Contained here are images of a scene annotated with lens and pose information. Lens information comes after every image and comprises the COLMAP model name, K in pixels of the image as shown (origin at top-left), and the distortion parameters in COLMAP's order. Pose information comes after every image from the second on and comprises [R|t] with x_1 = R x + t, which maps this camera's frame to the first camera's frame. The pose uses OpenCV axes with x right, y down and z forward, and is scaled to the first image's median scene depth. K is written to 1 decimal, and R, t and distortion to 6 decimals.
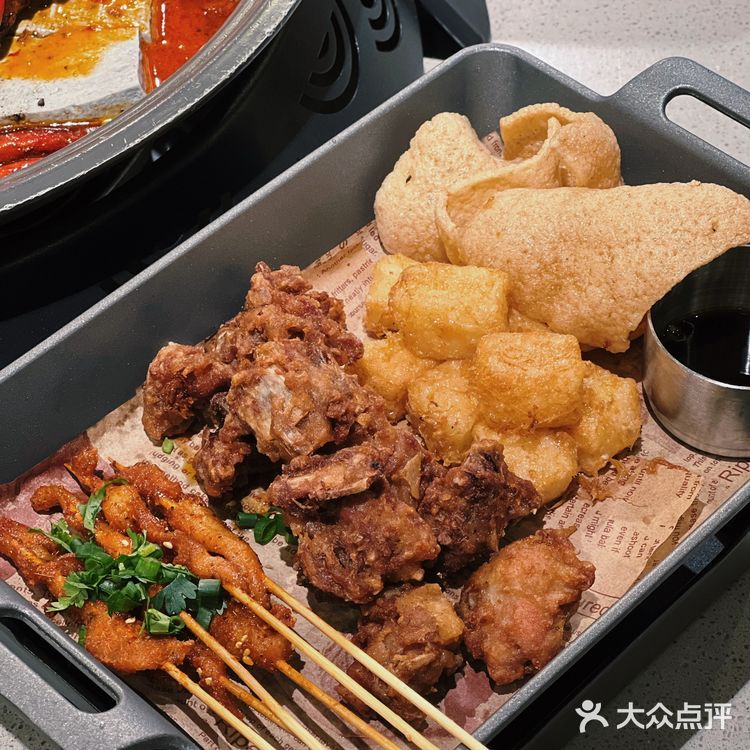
lens RADIAL K [[2469.5, 0, 375.0], [0, 2469.5, 375.0], [0, 0, 1]] dist [0.047346, 3.008922]
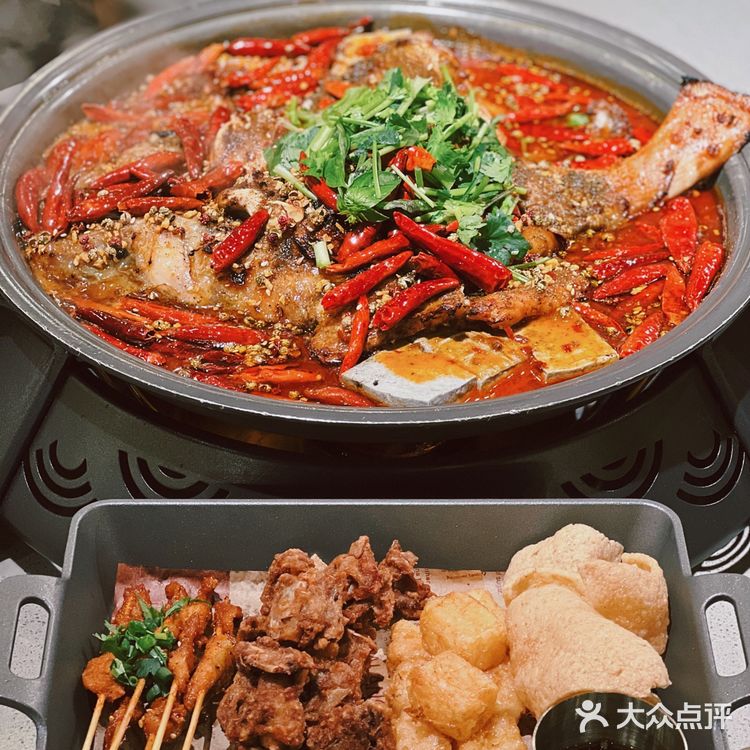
lens RADIAL K [[2469.5, 0, 375.0], [0, 2469.5, 375.0], [0, 0, 1]] dist [0.047346, 3.008922]
pose [[0.697010, 0.447715, -0.560115, 0.715545], [-0.536189, 0.844065, 0.007447, -0.133358], [0.476108, 0.295137, 0.828381, -0.203226]]
